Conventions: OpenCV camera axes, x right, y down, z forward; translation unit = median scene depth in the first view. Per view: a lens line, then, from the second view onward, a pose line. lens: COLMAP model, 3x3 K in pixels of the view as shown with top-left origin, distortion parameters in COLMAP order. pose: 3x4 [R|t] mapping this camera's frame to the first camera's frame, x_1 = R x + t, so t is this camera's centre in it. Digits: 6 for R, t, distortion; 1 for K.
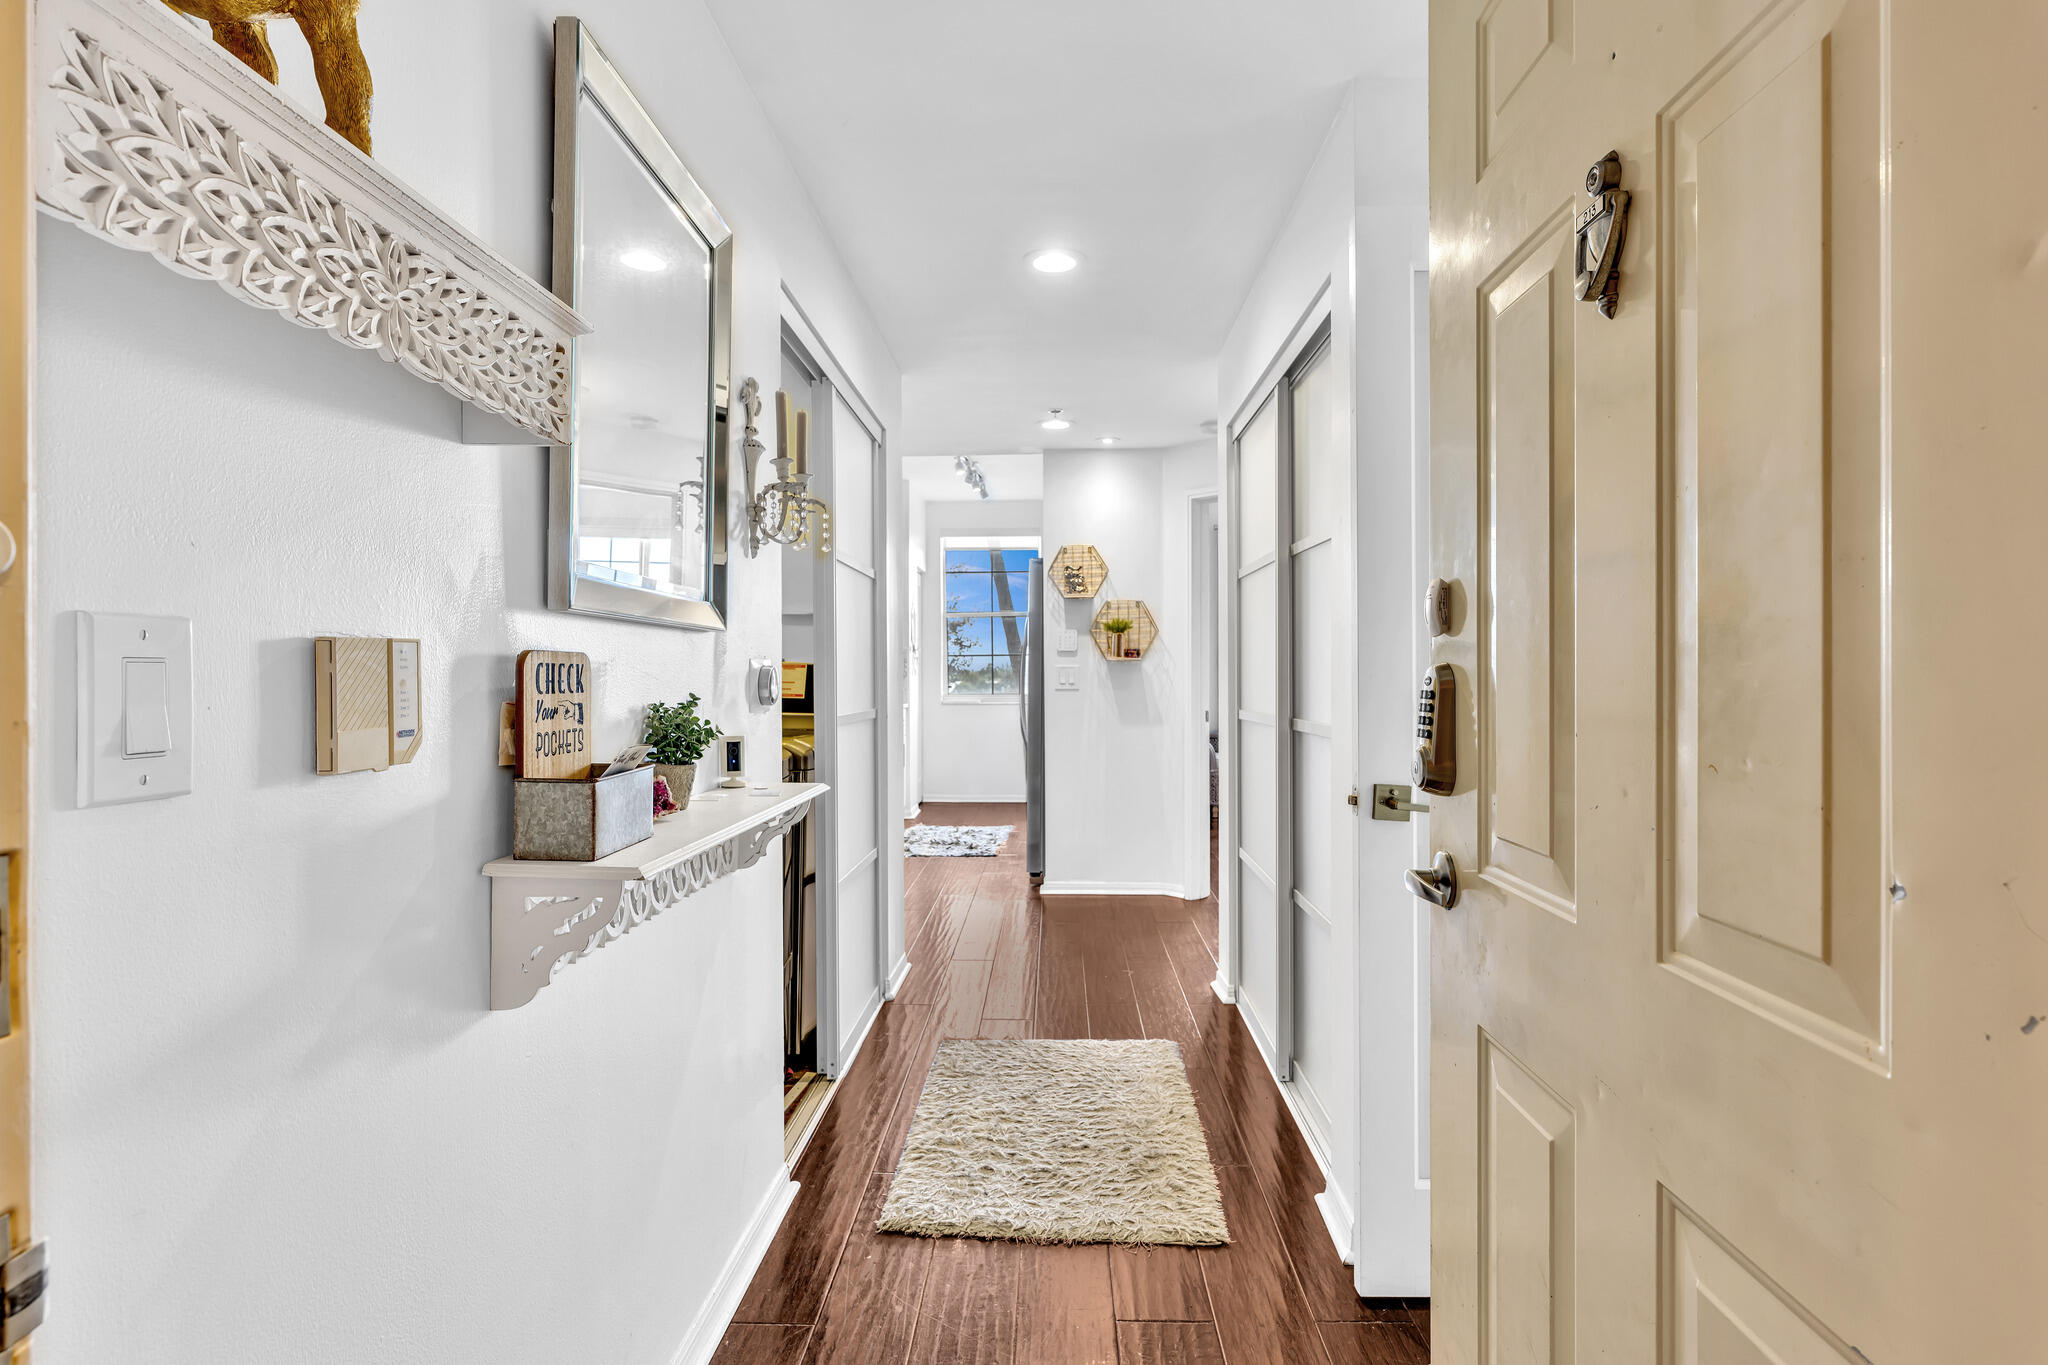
lens RADIAL K [[1004.8, 0, 1029.7], [0, 1004.8, 674.9], [0, 0, 1]] dist [-0.000732, -0.000329]
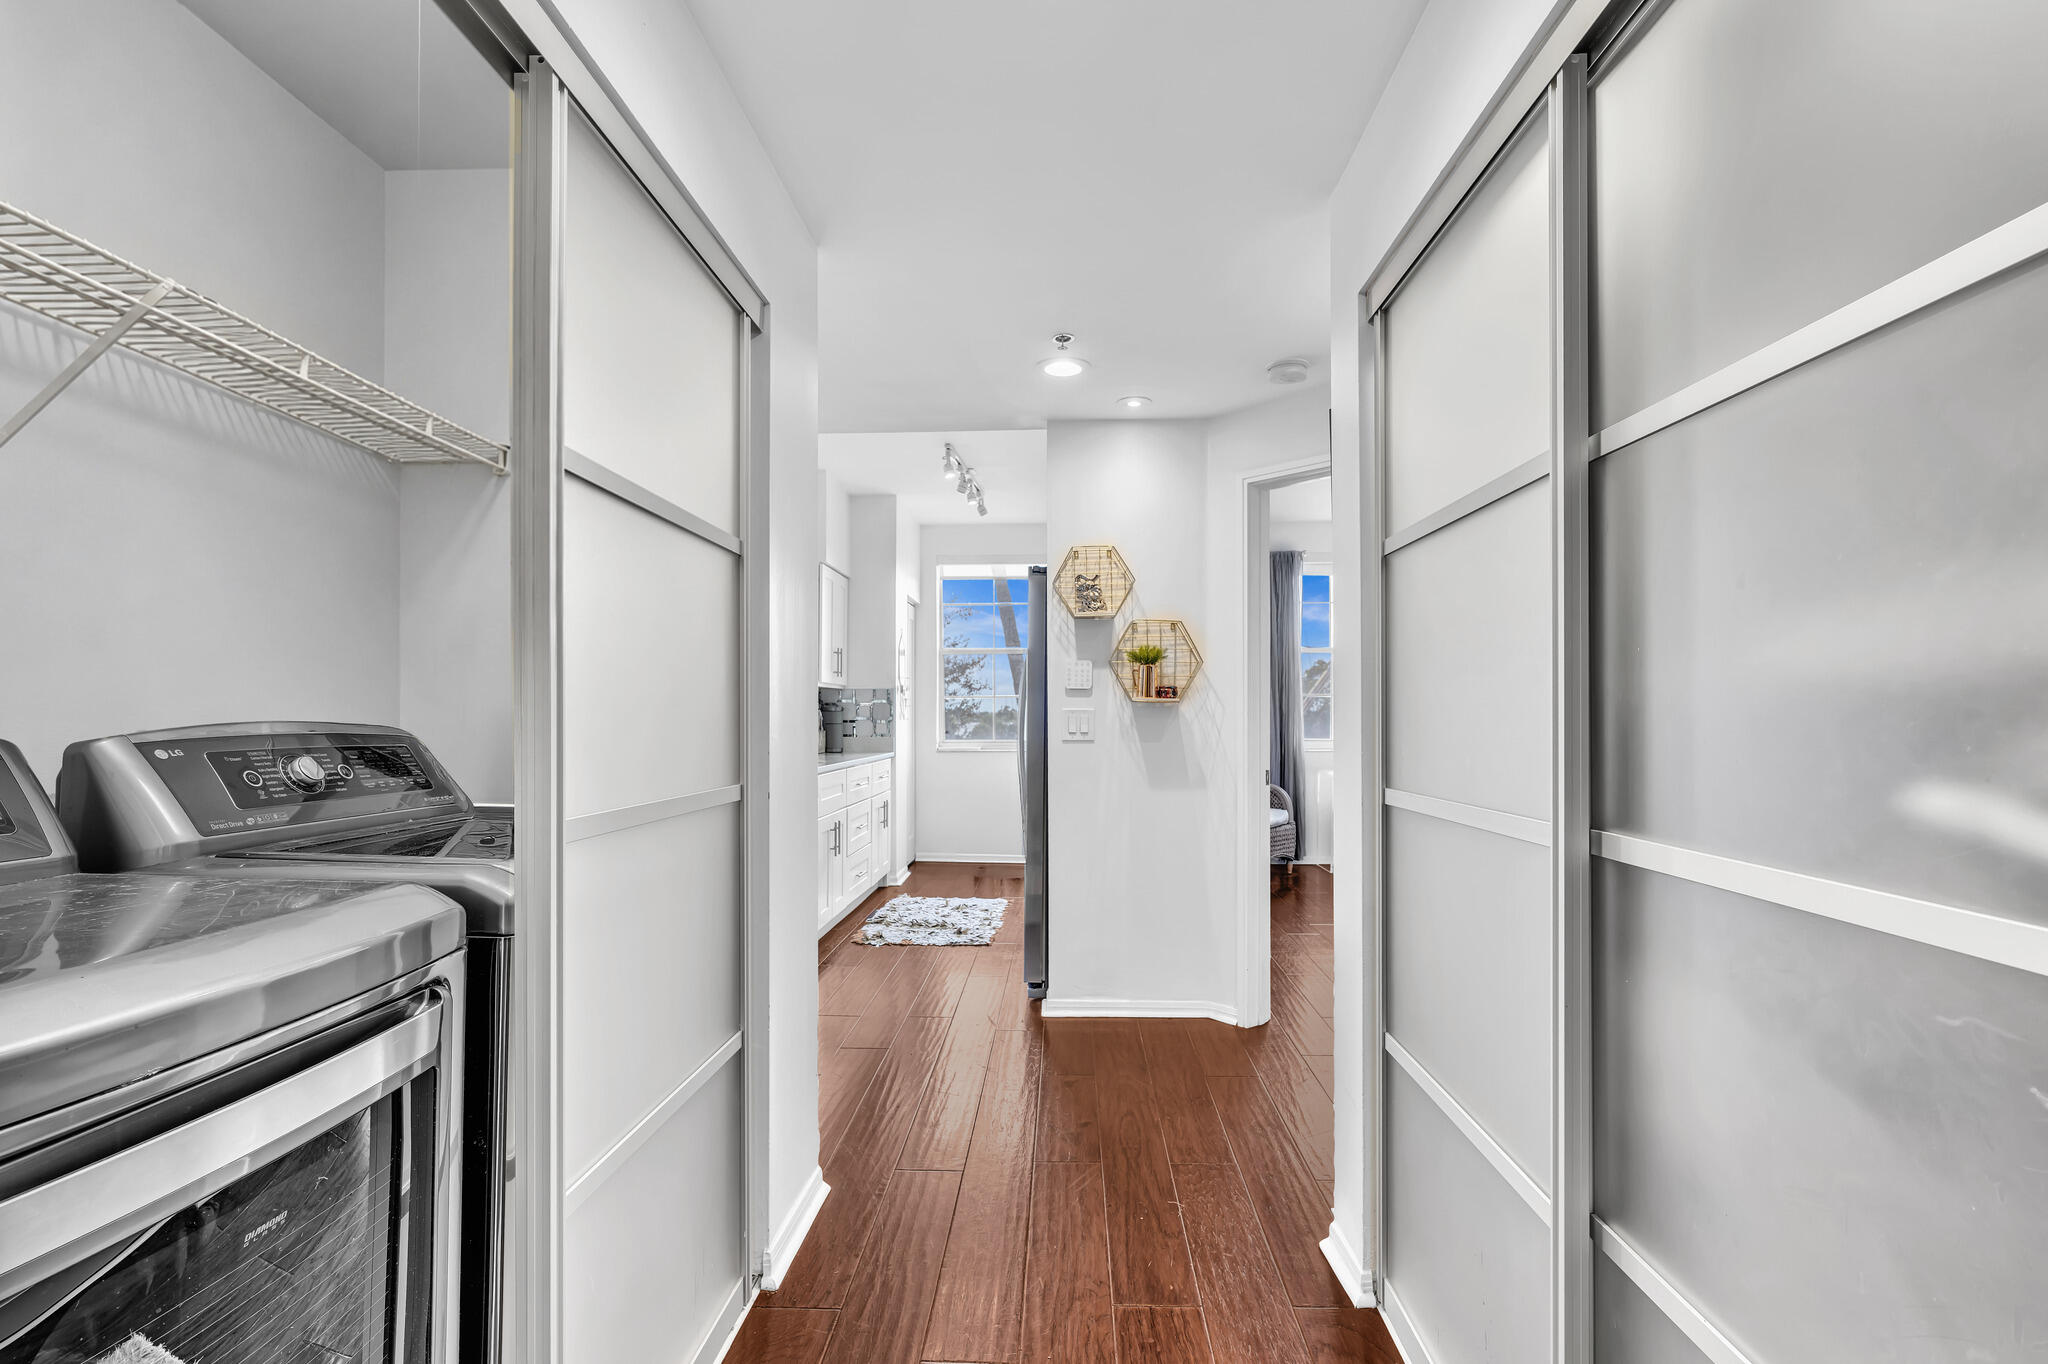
lens RADIAL K [[1004.8, 0, 1029.7], [0, 1004.8, 674.4], [0, 0, 1]] dist [-0.000732, -0.000329]
pose [[0.999944, 0.003106, -0.010081, 0.008728], [-0.003540, 0.999057, -0.043267, -0.002338], [0.009937, 0.043300, 0.999013, 0.259258]]
